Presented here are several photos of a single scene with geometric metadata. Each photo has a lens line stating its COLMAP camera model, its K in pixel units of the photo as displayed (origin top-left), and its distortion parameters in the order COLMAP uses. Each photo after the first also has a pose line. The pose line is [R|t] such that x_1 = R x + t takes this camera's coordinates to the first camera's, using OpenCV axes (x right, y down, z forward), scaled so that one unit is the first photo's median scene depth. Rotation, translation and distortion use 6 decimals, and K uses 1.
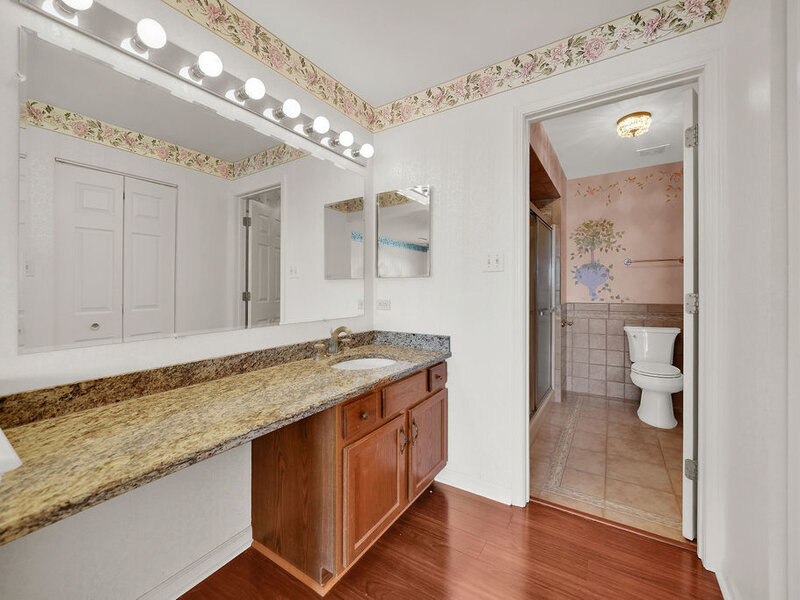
lens RADIAL K [[322.7, 0, 423.3], [0, 322.7, 296.0], [0, 0, 1]] dist [0.000662, -0.000029]
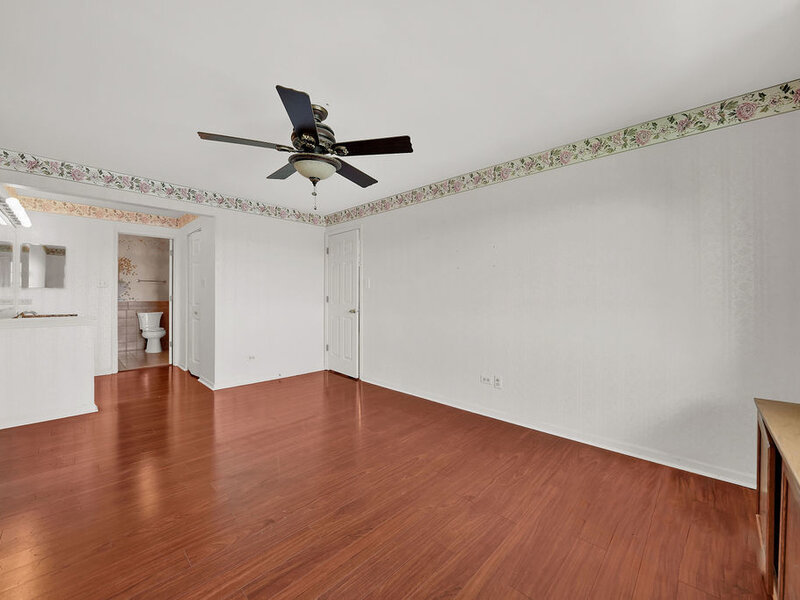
lens RADIAL K [[325.8, 0, 402.8], [0, 325.8, 294.3], [0, 0, 1]] dist [-0.002015, -0.000045]
pose [[0.226752, 0.014052, 0.973851, -0.950767], [-0.001147, 0.999899, -0.014161, 0.004528], [-0.973952, 0.002094, 0.226746, -1.046843]]
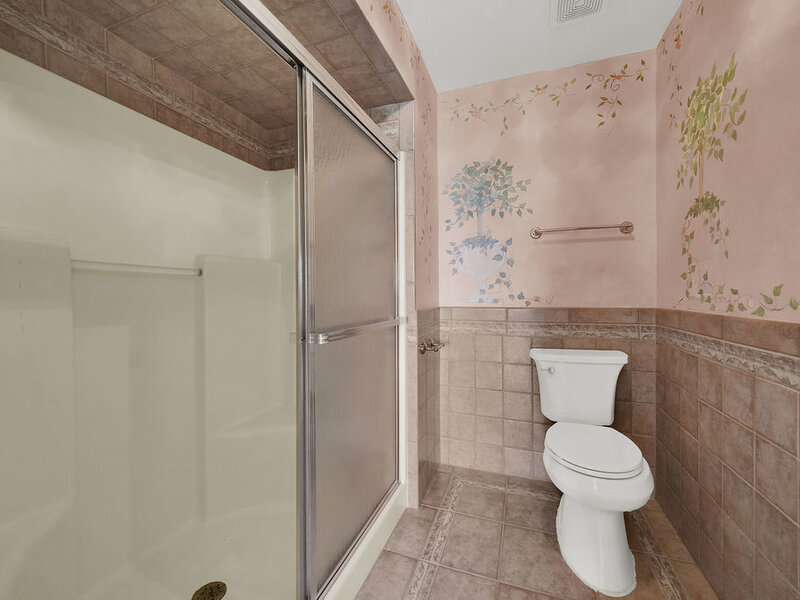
lens RADIAL K [[325.8, 0, 402.8], [0, 325.8, 294.3], [0, 0, 1]] dist [-0.002015, -0.000045]
pose [[0.985237, -0.000725, 0.171192, 0.299936], [0.003206, 0.999894, -0.014215, 0.007523], [-0.171163, 0.014554, 0.985135, 0.471286]]
